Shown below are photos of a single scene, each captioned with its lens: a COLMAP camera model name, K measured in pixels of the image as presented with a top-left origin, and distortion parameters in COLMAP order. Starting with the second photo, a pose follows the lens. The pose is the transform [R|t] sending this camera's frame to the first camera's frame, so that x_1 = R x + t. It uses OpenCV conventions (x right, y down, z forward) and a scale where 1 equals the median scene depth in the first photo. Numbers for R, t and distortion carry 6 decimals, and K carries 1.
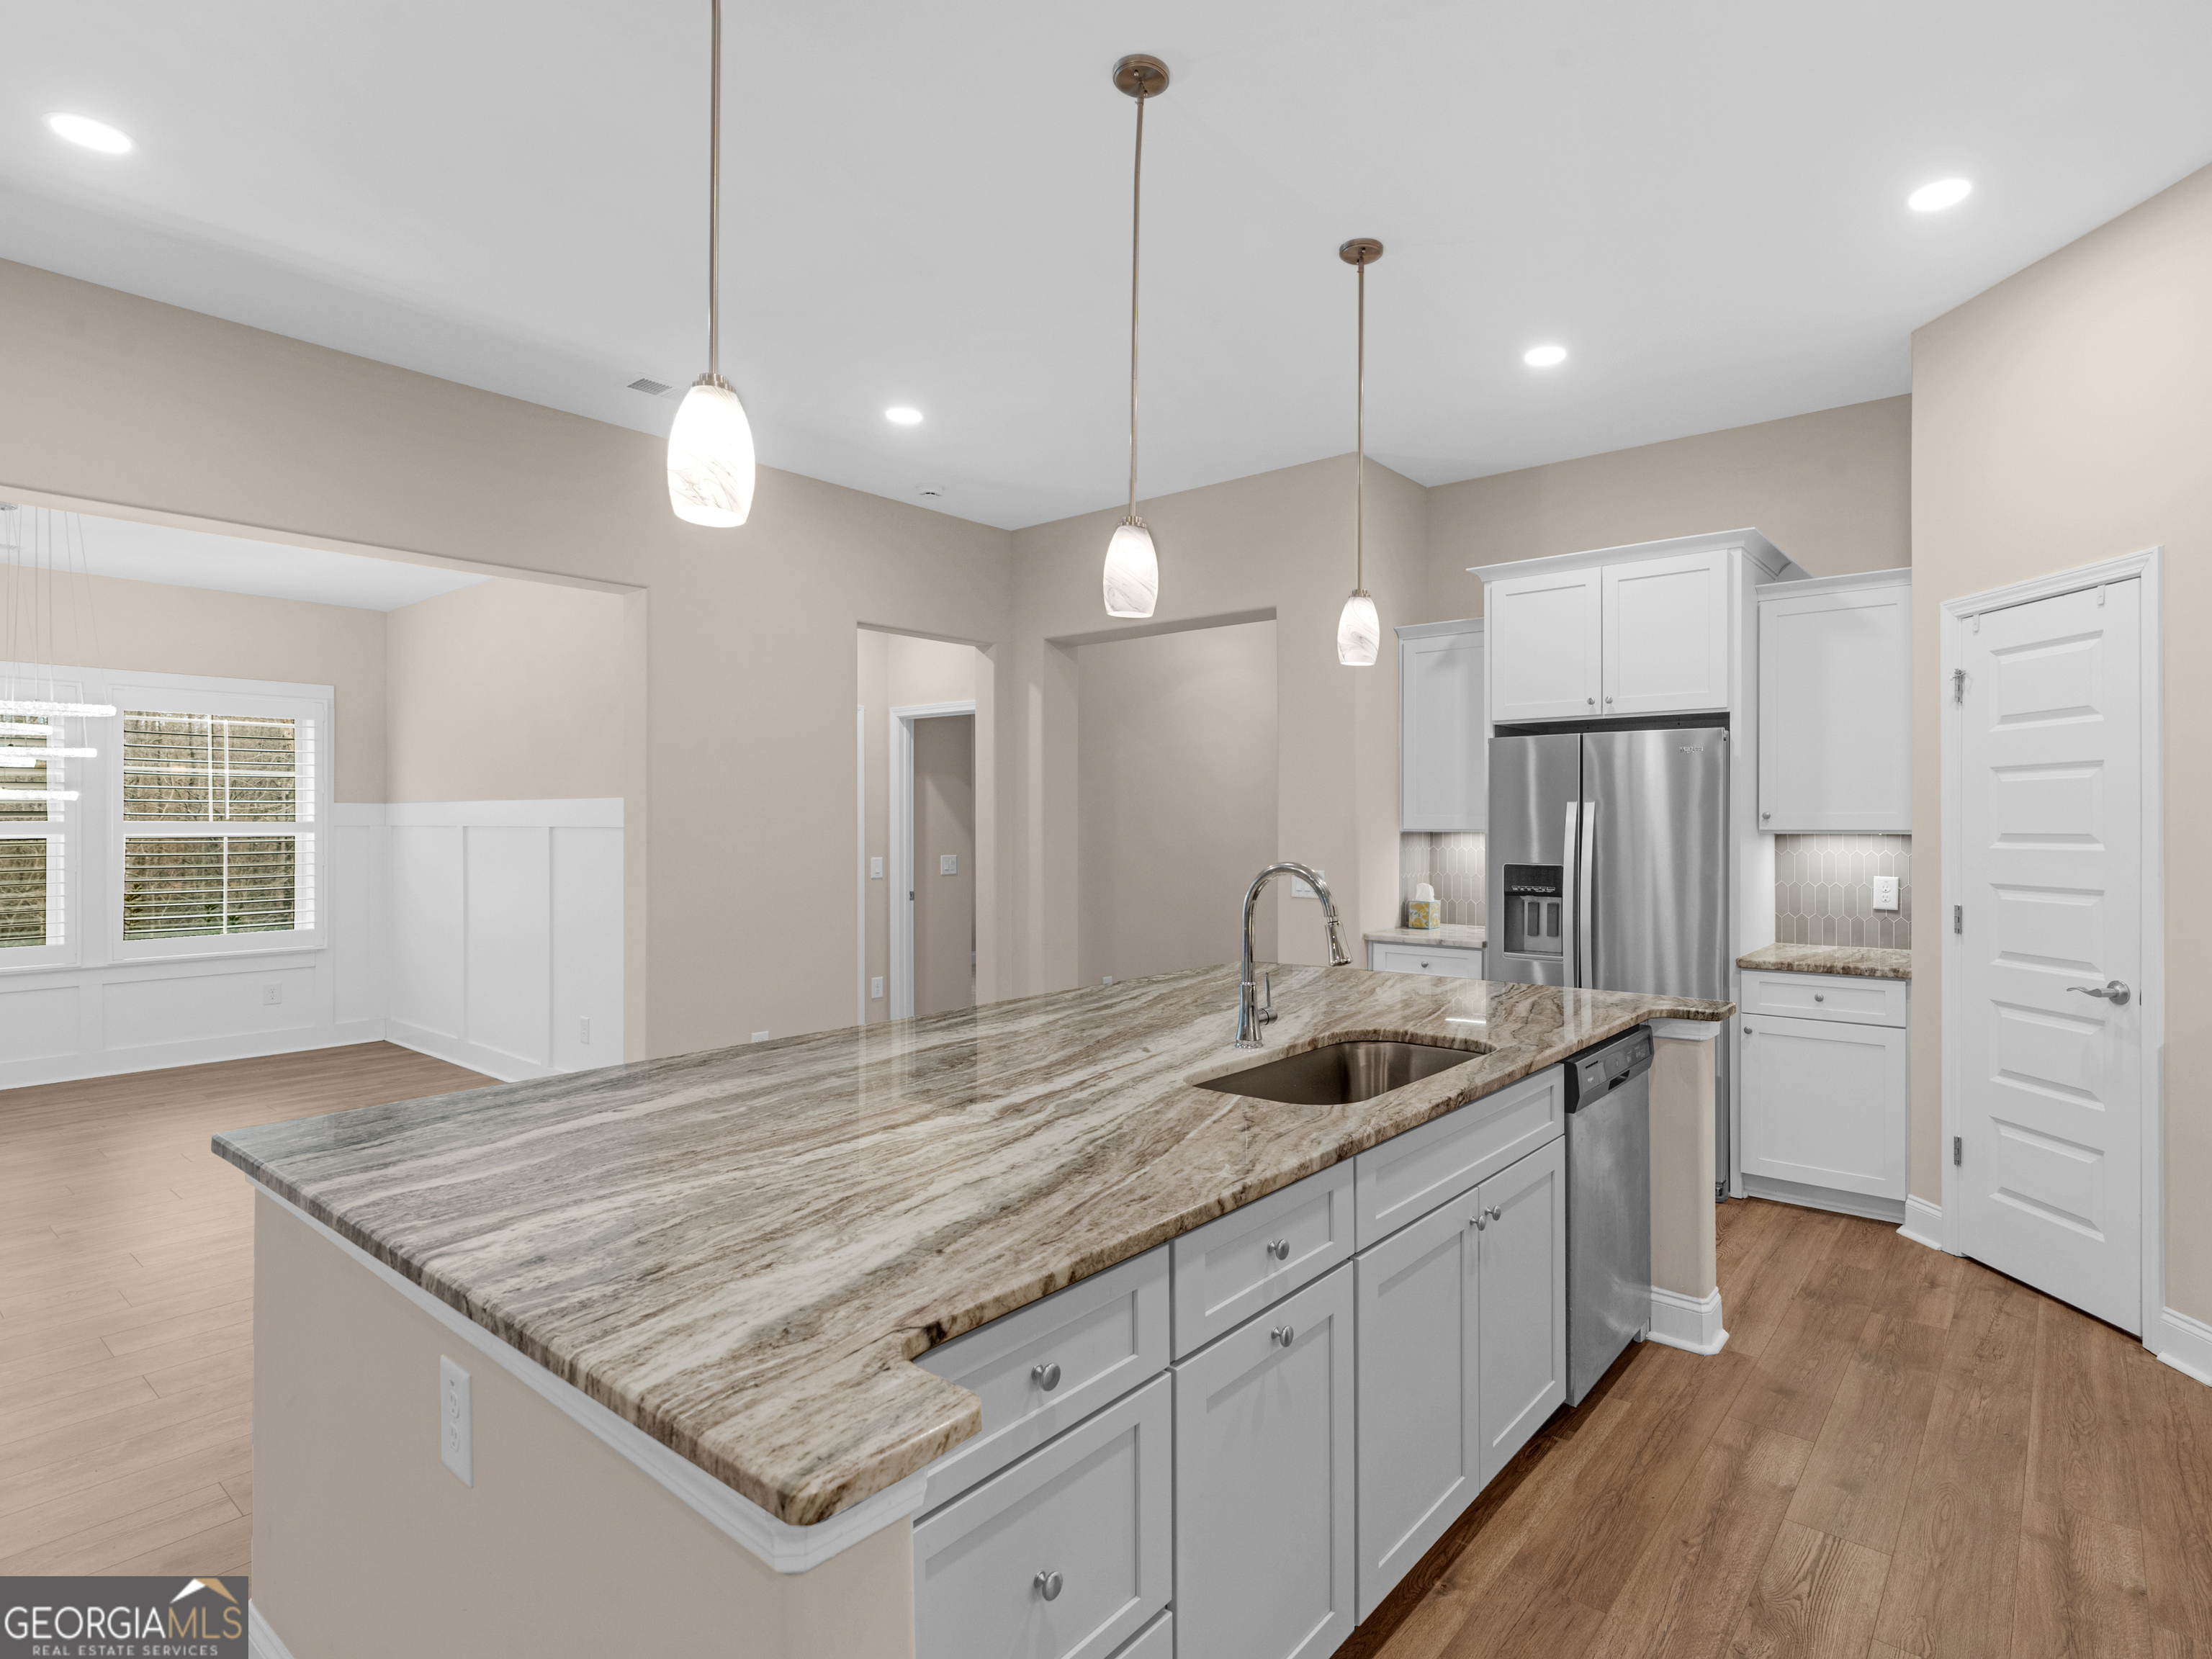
lens RADIAL K [[1160.7, 0, 1107.4], [0, 1160.7, 827.1], [0, 0, 1]] dist [-0.004646, 0.003132]
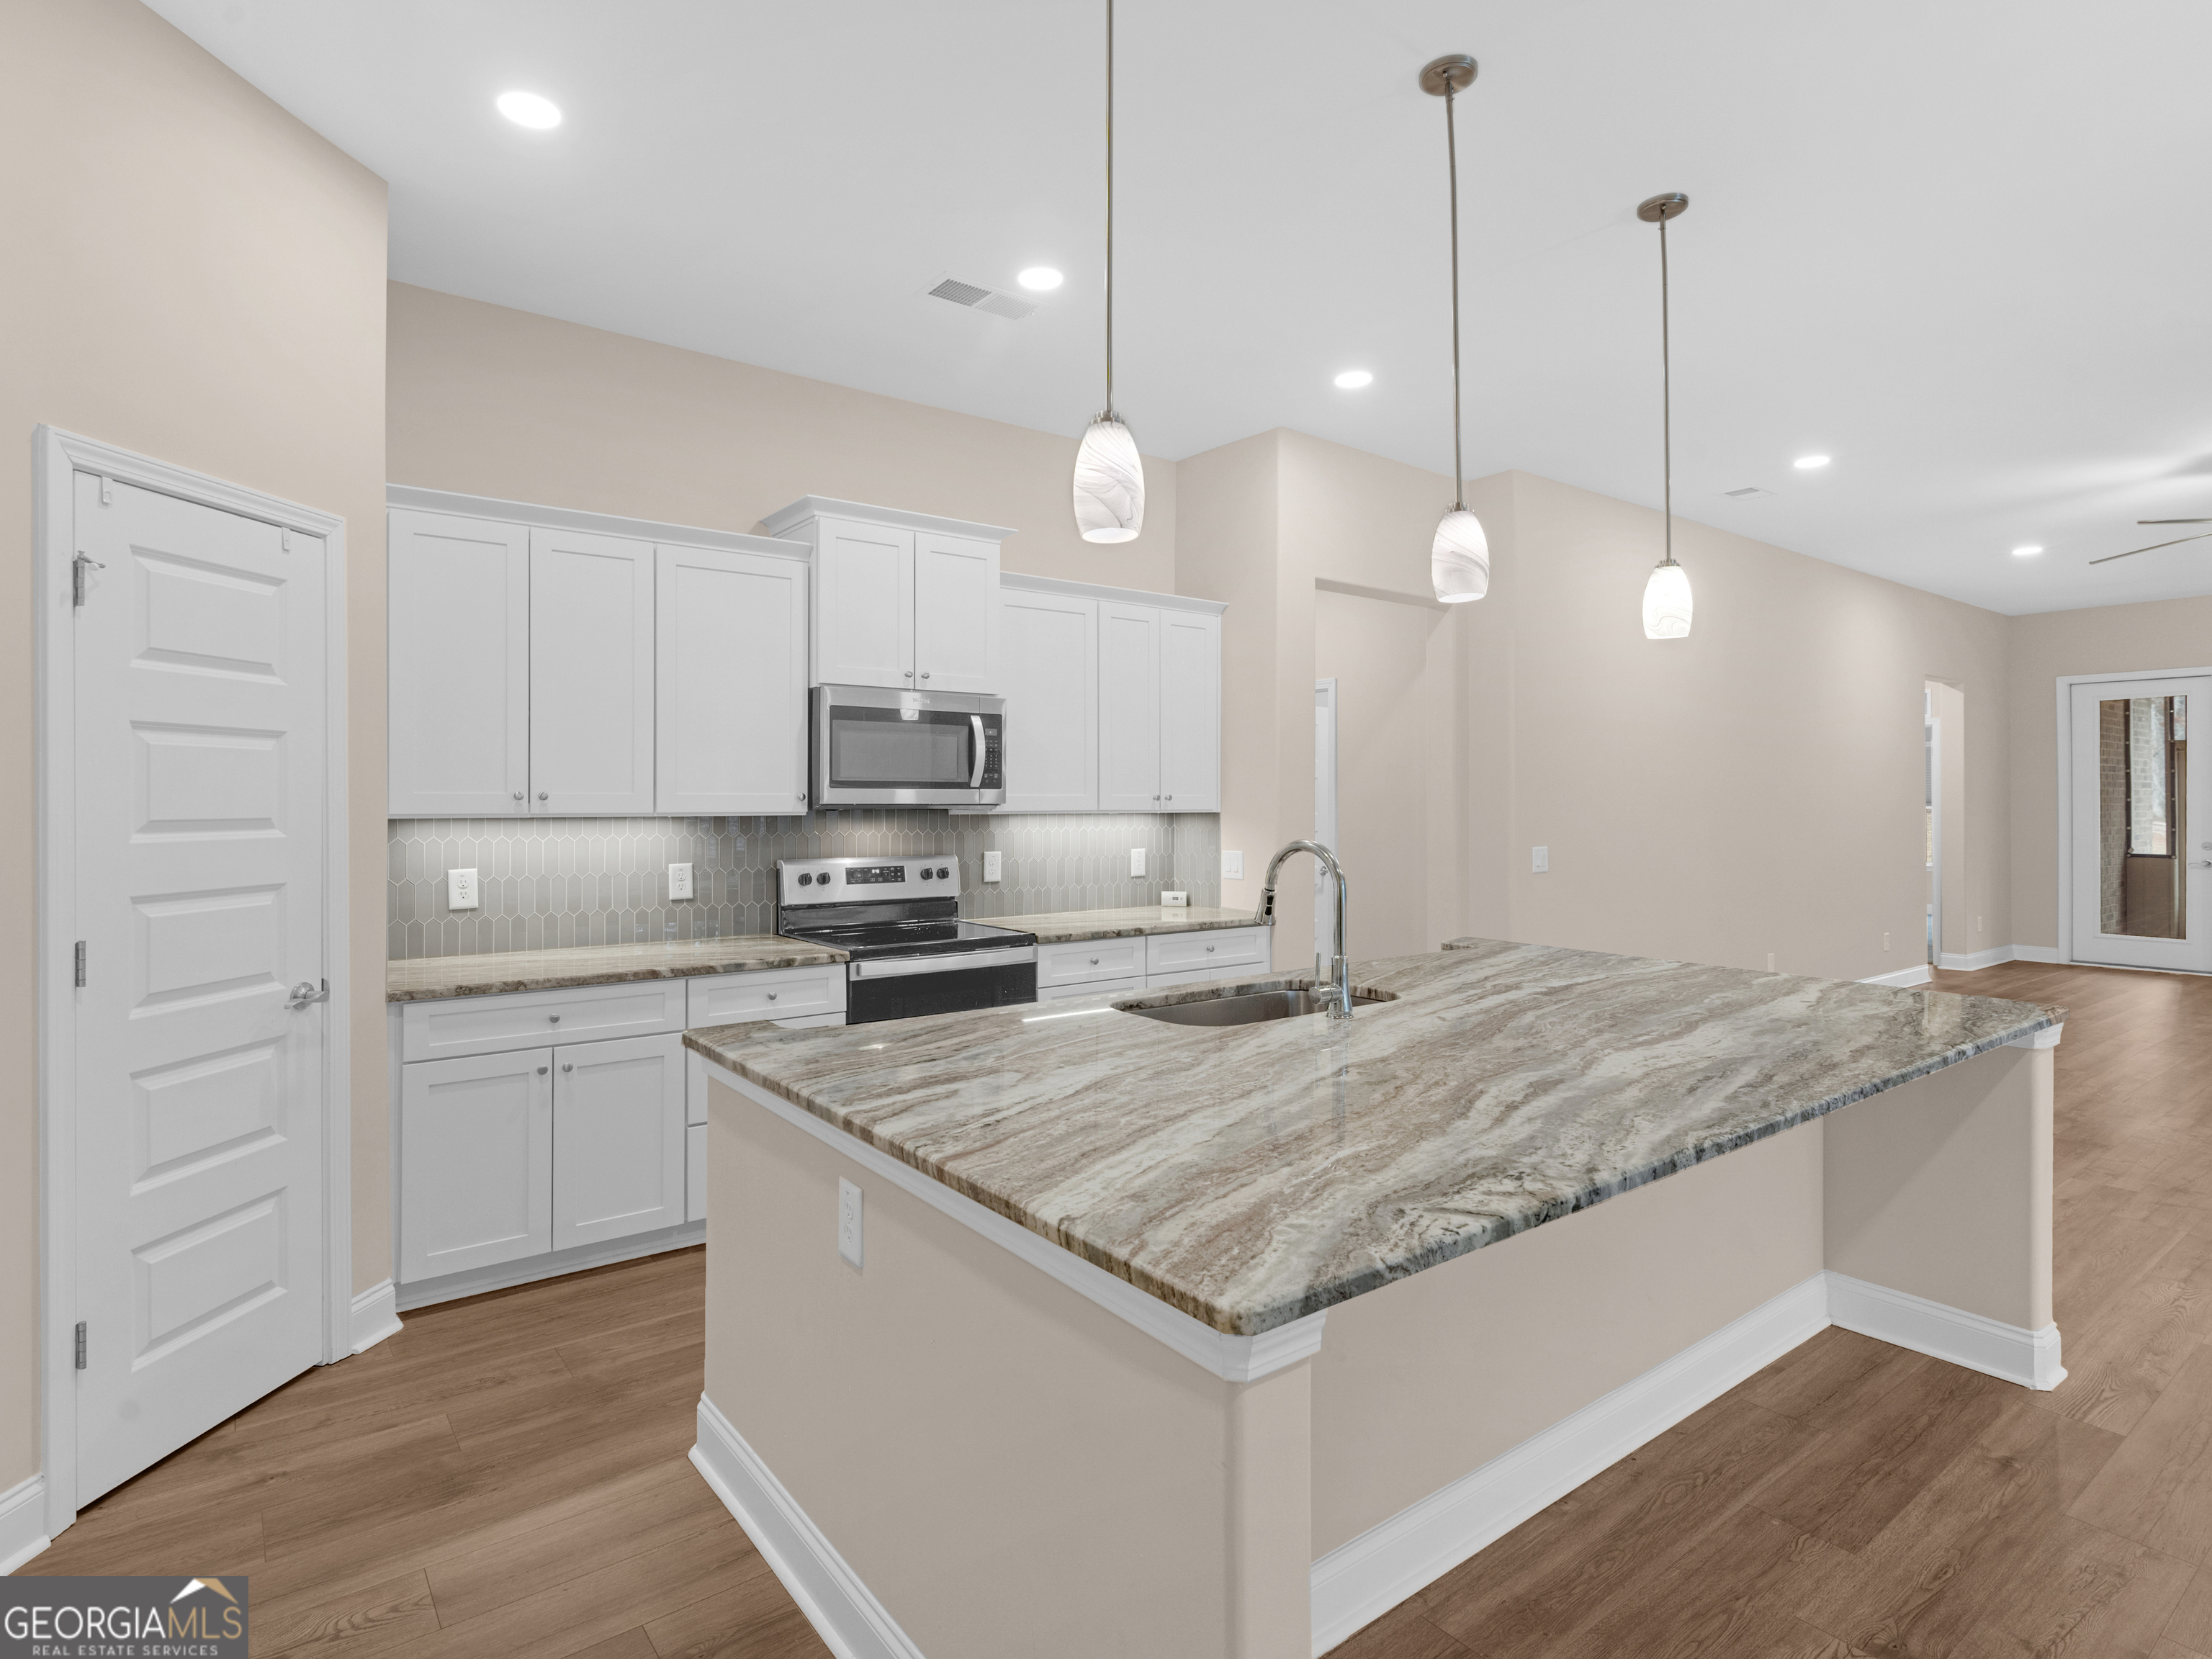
lens RADIAL K [[1248.7, 0, 1039.5], [0, 1248.7, 803.8], [0, 0, 1]] dist [0.004183, 0.002961]
pose [[-0.975562, 0.001536, 0.219717, 0.098183], [0.002080, 0.999995, 0.002244, -0.004654], [-0.219712, 0.002646, -0.975561, 1.565221]]
